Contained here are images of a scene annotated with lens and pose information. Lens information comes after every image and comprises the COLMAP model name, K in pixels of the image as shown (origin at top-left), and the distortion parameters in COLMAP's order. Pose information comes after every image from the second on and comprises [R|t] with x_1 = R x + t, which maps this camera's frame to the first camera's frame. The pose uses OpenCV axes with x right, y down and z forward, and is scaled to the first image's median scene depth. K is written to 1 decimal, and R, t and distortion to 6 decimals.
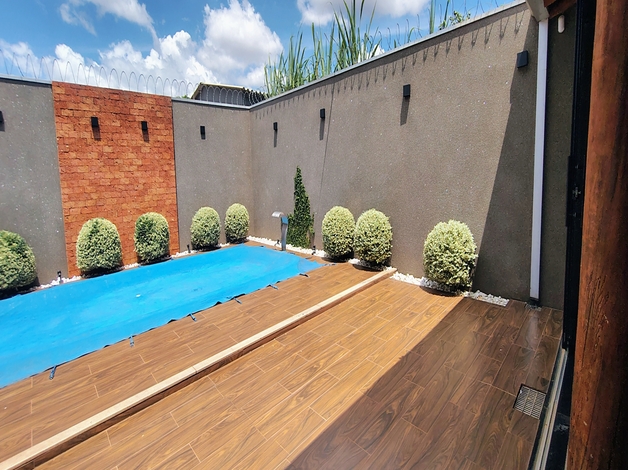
lens RADIAL K [[285.7, 0, 319.2], [0, 285.7, 216.6], [0, 0, 1]] dist [-0.009354, 0.004083]
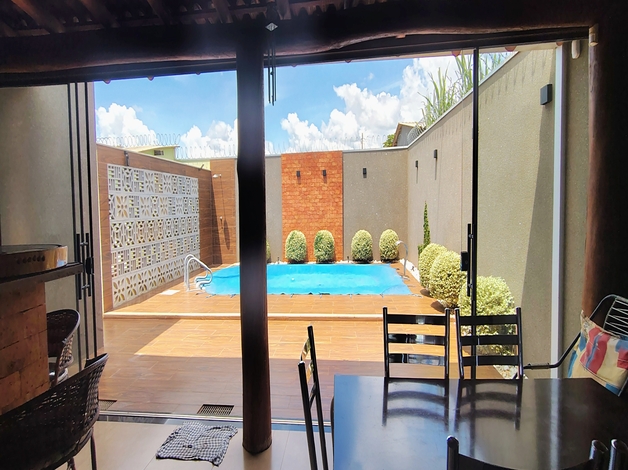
lens RADIAL K [[285.7, 0, 305.8], [0, 285.7, 233.5], [0, 0, 1]] dist [-0.009354, 0.004083]
pose [[0.621813, 0.113856, -0.774845, 0.664163], [-0.113217, 0.992052, 0.054916, -0.088507], [0.774939, 0.053578, 0.629761, -0.020864]]
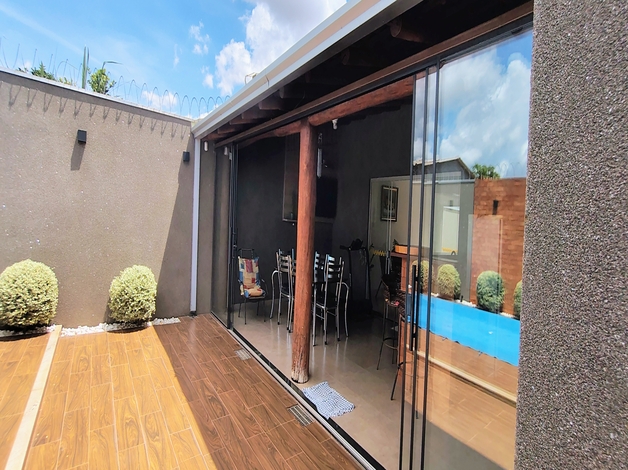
lens RADIAL K [[285.7, 0, 314.1], [0, 285.7, 228.5], [0, 0, 1]] dist [-0.009354, 0.004083]
pose [[0.120211, 0.041138, 0.991896, -0.548526], [0.039326, 0.998159, -0.046164, -0.049084], [-0.991969, 0.044557, 0.118371, 0.109126]]
